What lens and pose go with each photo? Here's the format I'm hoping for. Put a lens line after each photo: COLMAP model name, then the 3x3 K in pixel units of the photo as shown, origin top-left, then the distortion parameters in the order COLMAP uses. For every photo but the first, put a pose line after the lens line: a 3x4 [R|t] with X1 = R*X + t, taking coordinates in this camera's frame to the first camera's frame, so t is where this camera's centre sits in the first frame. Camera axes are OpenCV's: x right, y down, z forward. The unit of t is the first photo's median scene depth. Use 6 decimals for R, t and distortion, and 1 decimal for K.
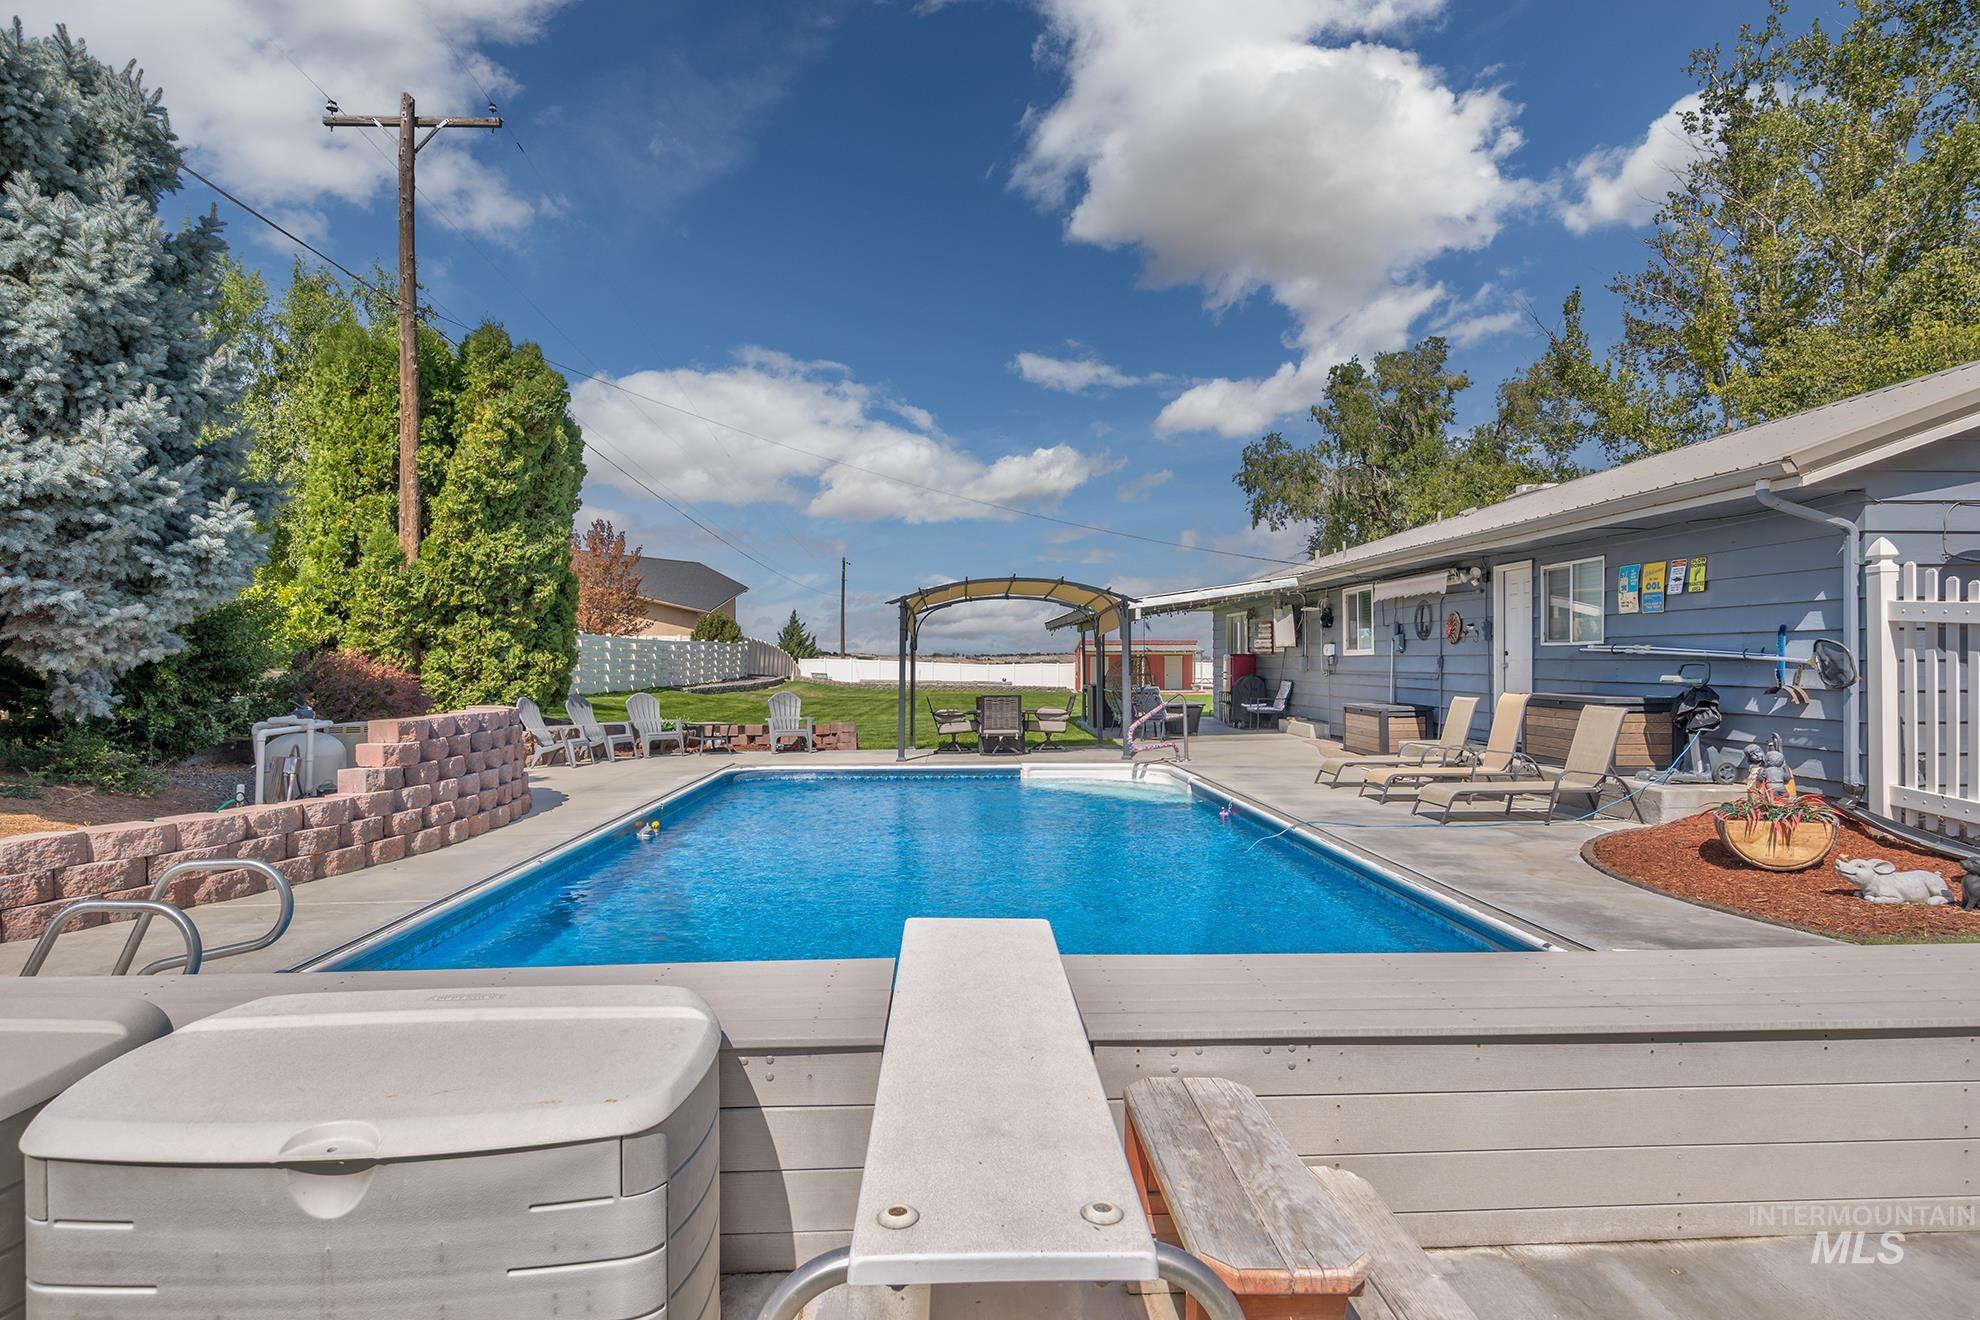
lens RADIAL K [[1131.8, 0, 995.4], [0, 1131.8, 663.6], [0, 0, 1]] dist [0.002205, 0.000148]
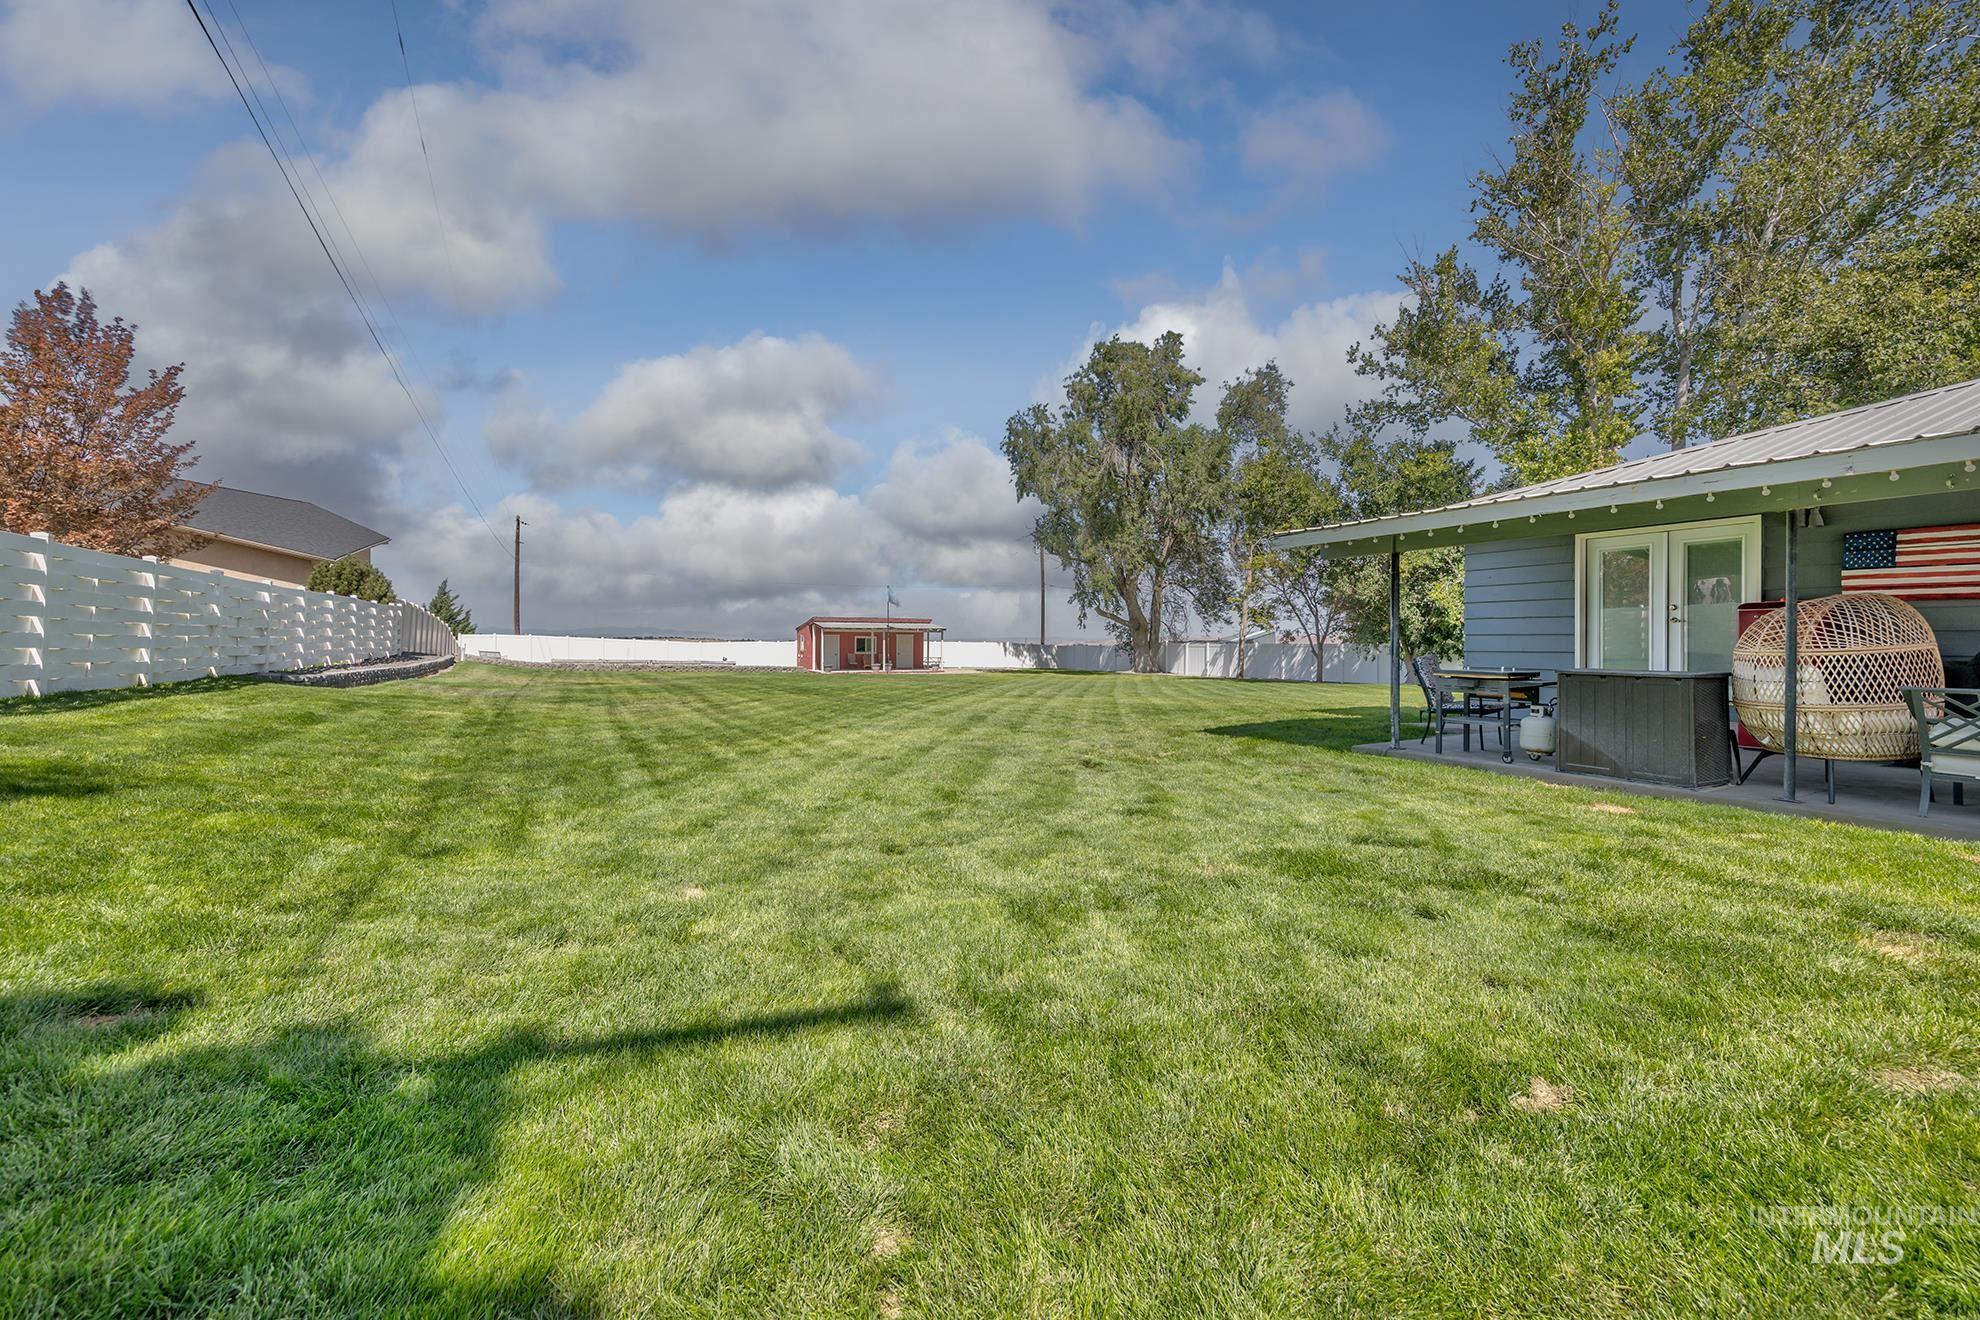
lens RADIAL K [[876.5, 0, 986.4], [0, 876.5, 640.3], [0, 0, 1]] dist [-0.002076, -0.000593]
pose [[0.917350, 0.006328, 0.398032, -0.158027], [-0.003328, 0.999961, -0.008225, 0.008314], [-0.398069, 0.006221, 0.917335, 0.560147]]
